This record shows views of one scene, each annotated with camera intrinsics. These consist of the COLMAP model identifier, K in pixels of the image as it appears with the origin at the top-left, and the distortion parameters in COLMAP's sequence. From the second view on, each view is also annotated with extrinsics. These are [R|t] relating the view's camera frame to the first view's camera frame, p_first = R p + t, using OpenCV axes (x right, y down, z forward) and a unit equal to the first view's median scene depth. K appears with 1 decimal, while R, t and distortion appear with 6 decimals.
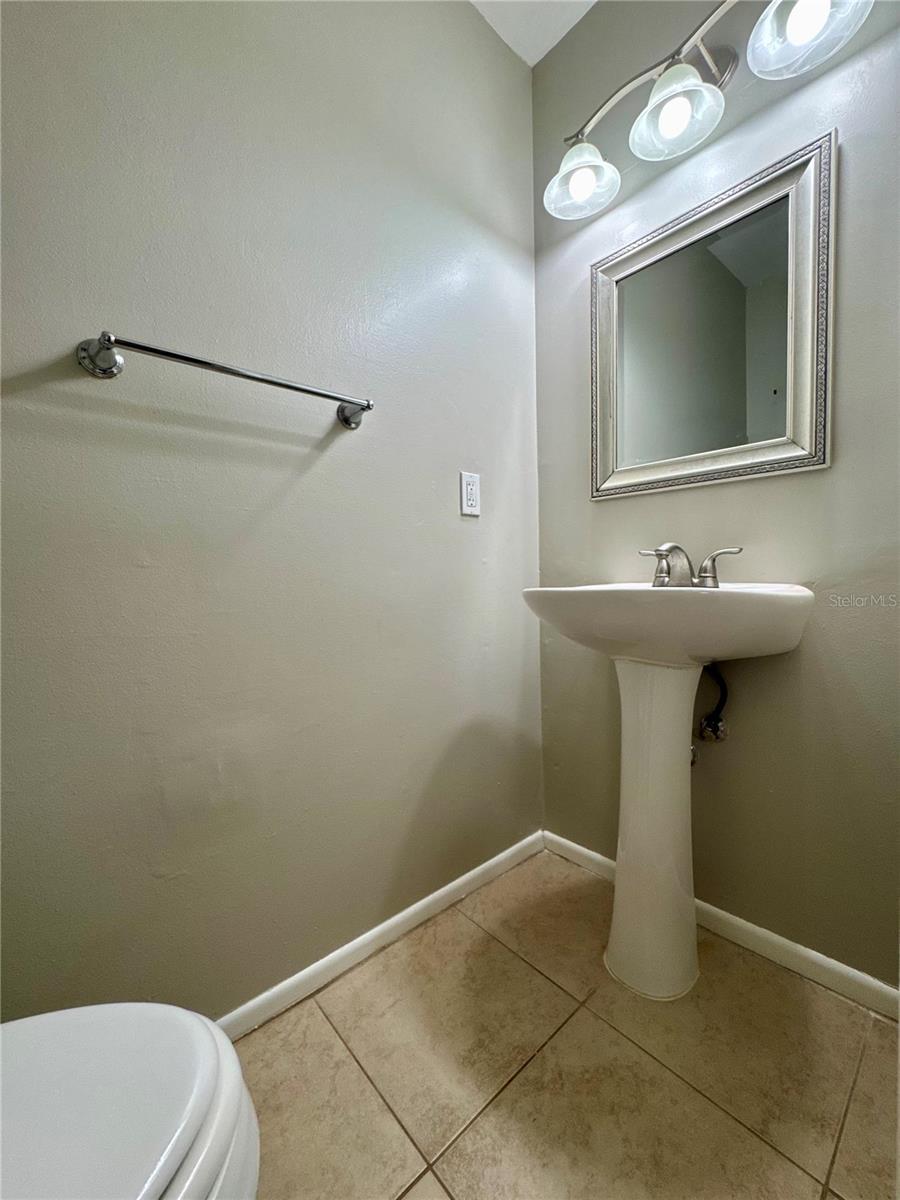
lens RADIAL K [[482.2, 0, 456.2], [0, 482.2, 594.5], [0, 0, 1]] dist [-0.002129, -0.000396]
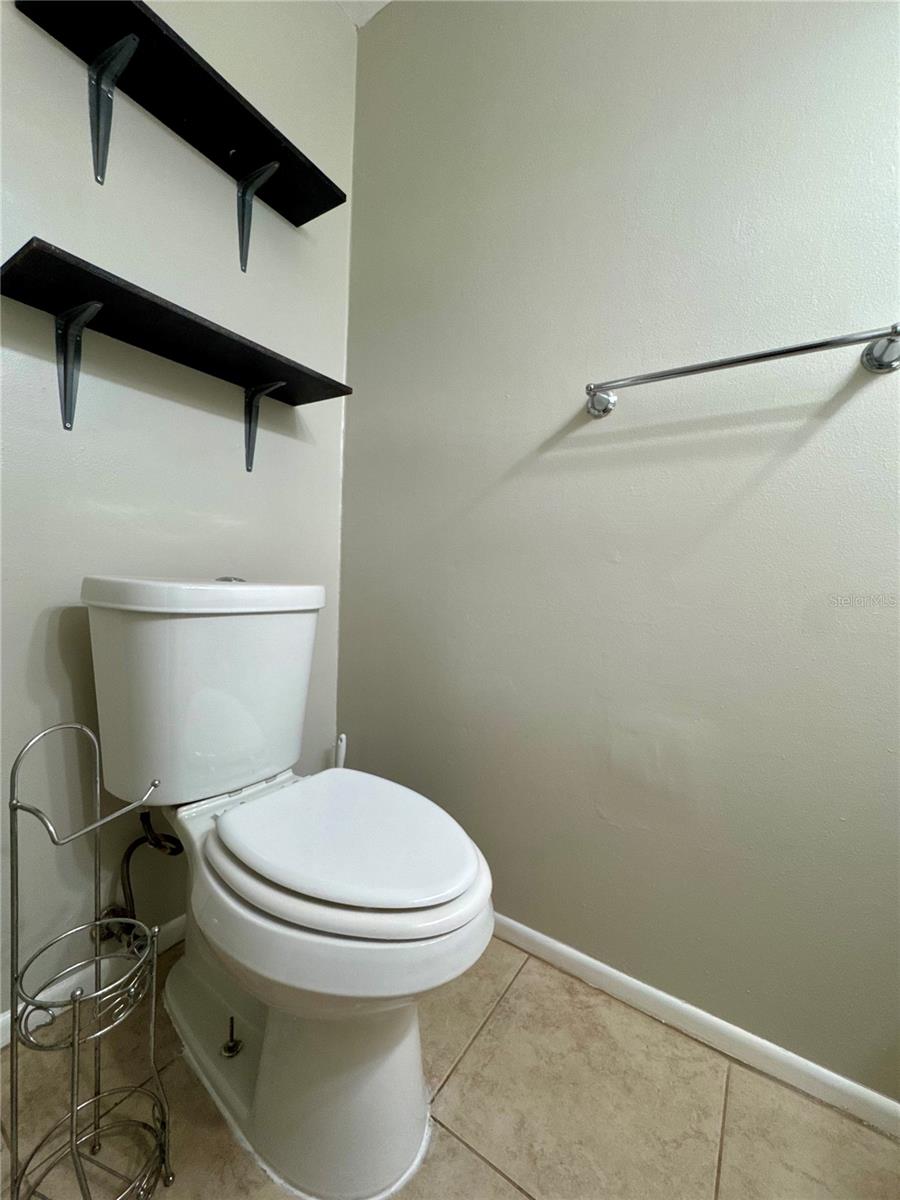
lens RADIAL K [[482.2, 0, 456.3], [0, 482.2, 601.0], [0, 0, 1]] dist [-0.002129, -0.000396]
pose [[0.246284, 0.074904, -0.966299, 0.377752], [-0.082445, 0.995014, 0.056117, 0.003337], [0.965685, 0.065846, 0.251231, 0.265947]]
